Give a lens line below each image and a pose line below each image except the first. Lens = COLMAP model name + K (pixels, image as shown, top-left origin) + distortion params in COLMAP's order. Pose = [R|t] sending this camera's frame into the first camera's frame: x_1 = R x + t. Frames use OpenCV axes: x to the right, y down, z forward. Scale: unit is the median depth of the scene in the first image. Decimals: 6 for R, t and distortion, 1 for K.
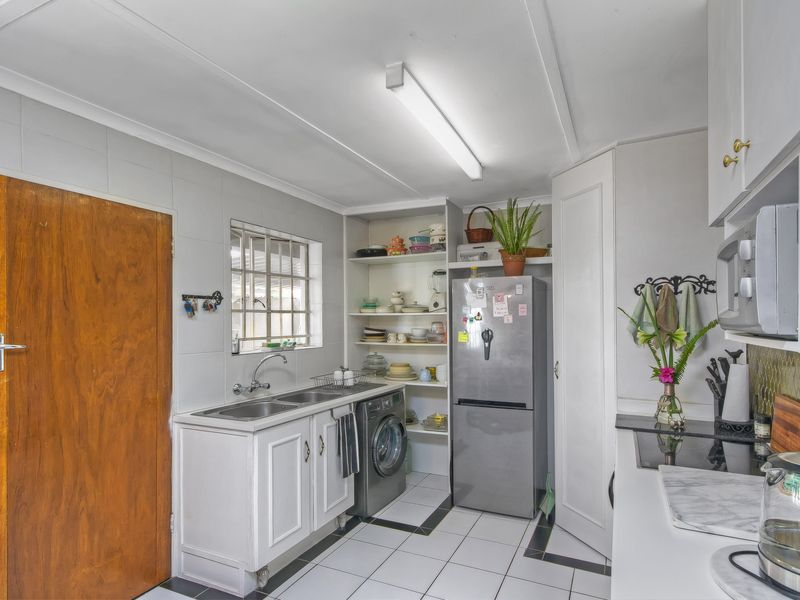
lens RADIAL K [[443.3, 0, 406.7], [0, 443.3, 310.7], [0, 0, 1]] dist [-0.002872, -0.000476]
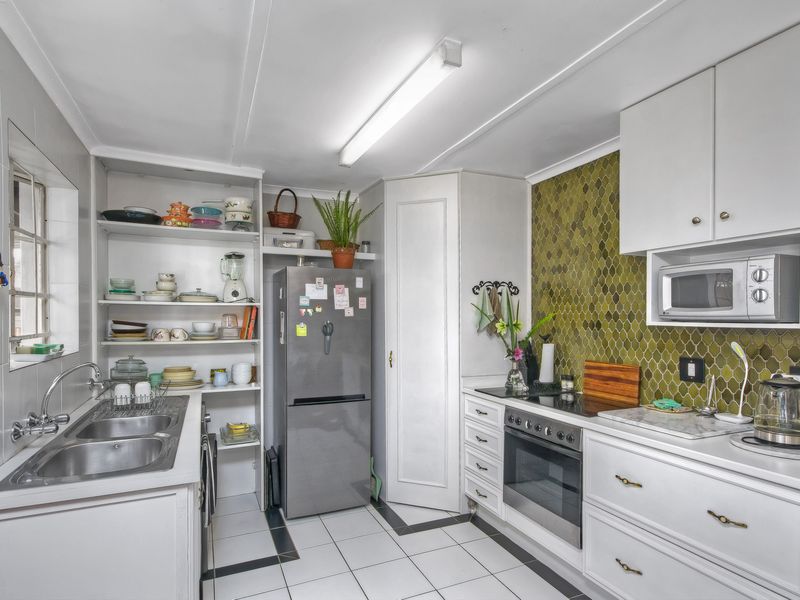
lens RADIAL K [[443.3, 0, 406.7], [0, 443.3, 310.7], [0, 0, 1]] dist [-0.002872, -0.000476]
pose [[0.643218, 0.016348, 0.765508, -0.442722], [-0.023509, 0.999722, -0.001597, 0.014741], [-0.765322, -0.016969, 0.643424, 0.257030]]
